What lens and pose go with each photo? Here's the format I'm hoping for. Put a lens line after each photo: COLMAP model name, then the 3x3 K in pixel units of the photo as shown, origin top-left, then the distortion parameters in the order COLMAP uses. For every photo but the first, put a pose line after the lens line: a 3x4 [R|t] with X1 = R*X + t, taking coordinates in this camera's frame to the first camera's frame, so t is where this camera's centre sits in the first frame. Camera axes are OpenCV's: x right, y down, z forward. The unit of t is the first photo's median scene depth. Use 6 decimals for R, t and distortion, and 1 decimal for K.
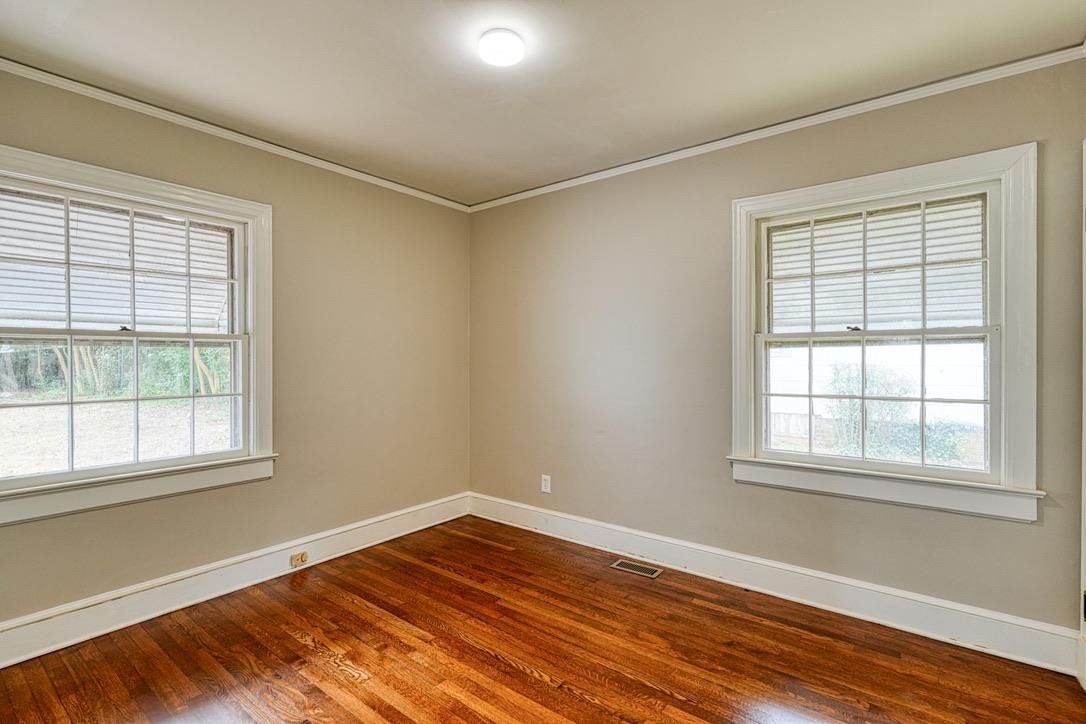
lens RADIAL K [[516.3, 0, 538.3], [0, 516.3, 359.5], [0, 0, 1]] dist [0.004036, -0.000148]
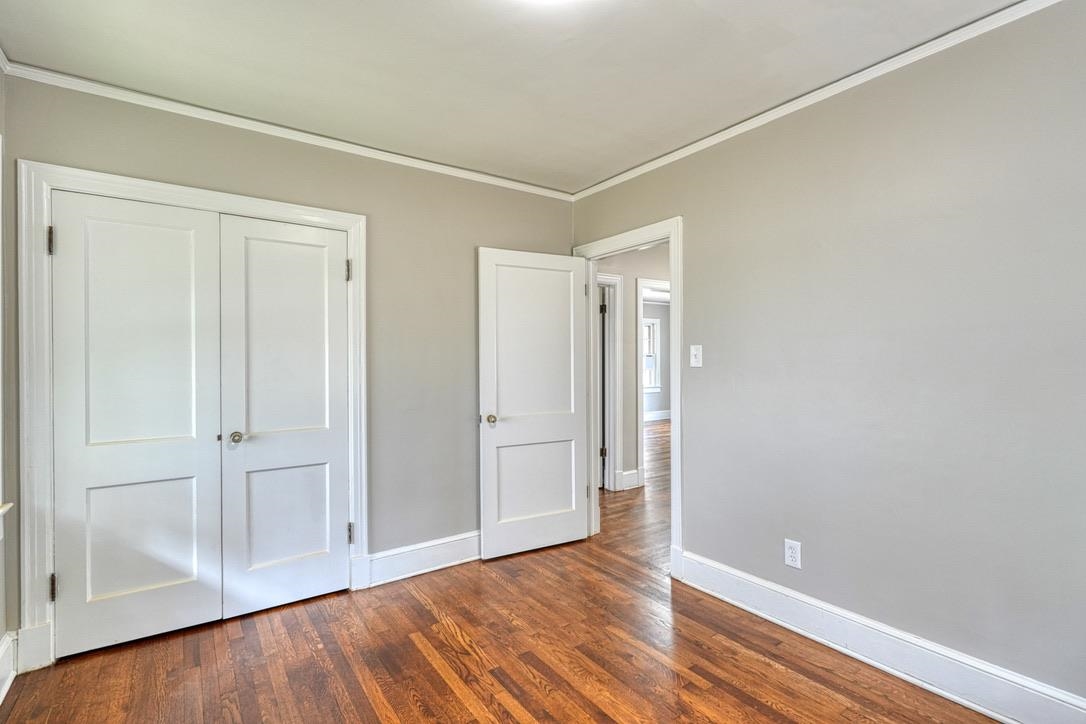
lens RADIAL K [[516.3, 0, 552.6], [0, 516.3, 358.9], [0, 0, 1]] dist [0.004036, -0.000148]
pose [[-0.965262, 0.008066, 0.261160, -0.191235], [0.009893, 0.999935, 0.005679, -0.009141], [-0.261097, 0.008066, -0.965279, 1.237104]]
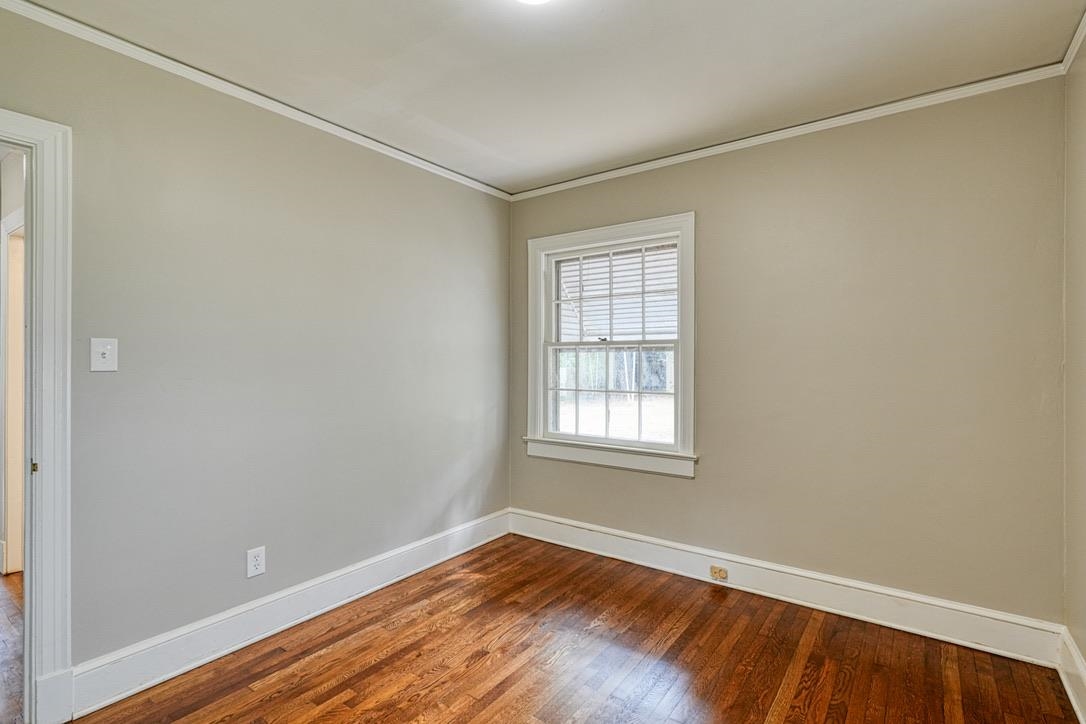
lens RADIAL K [[516.3, 0, 537.5], [0, 516.3, 357.9], [0, 0, 1]] dist [0.004036, -0.000148]
pose [[0.043602, -0.006070, -0.999031, 0.526265], [-0.004764, 0.999969, -0.006284, -0.000238], [0.999038, 0.005034, 0.043572, 0.699969]]
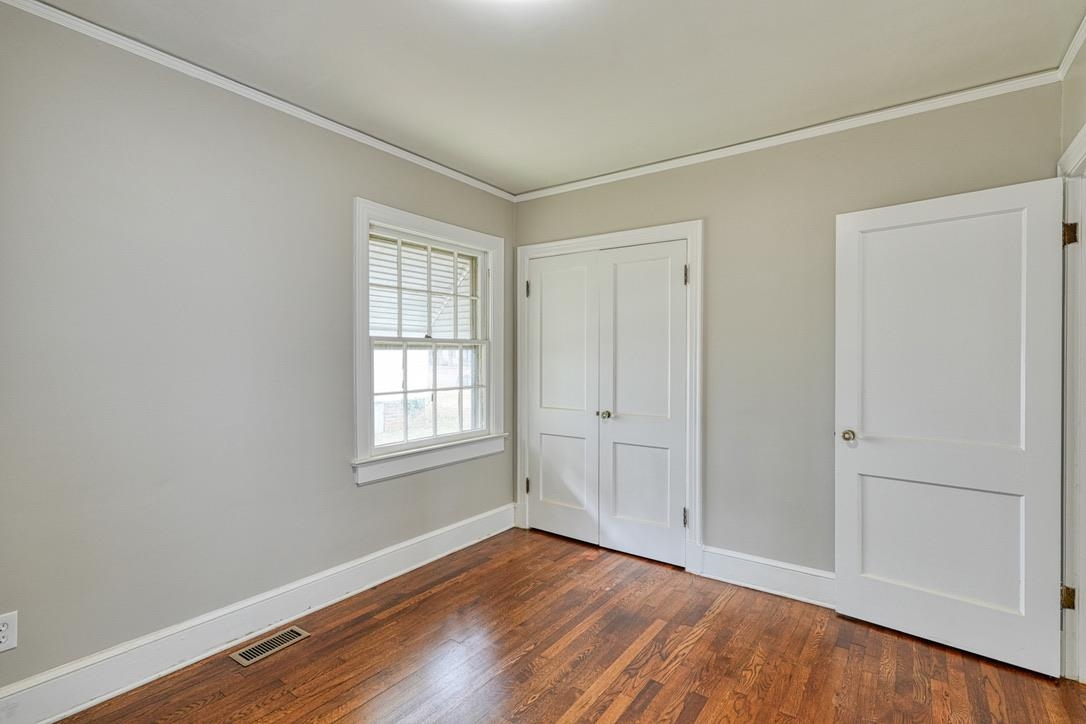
lens RADIAL K [[516.3, 0, 544.5], [0, 516.3, 363.7], [0, 0, 1]] dist [0.004036, -0.000148]
pose [[-0.054860, -0.004505, 0.998484, -0.622491], [0.002424, 0.999986, 0.004645, 0.002082], [-0.998491, 0.002675, -0.054849, 0.717845]]
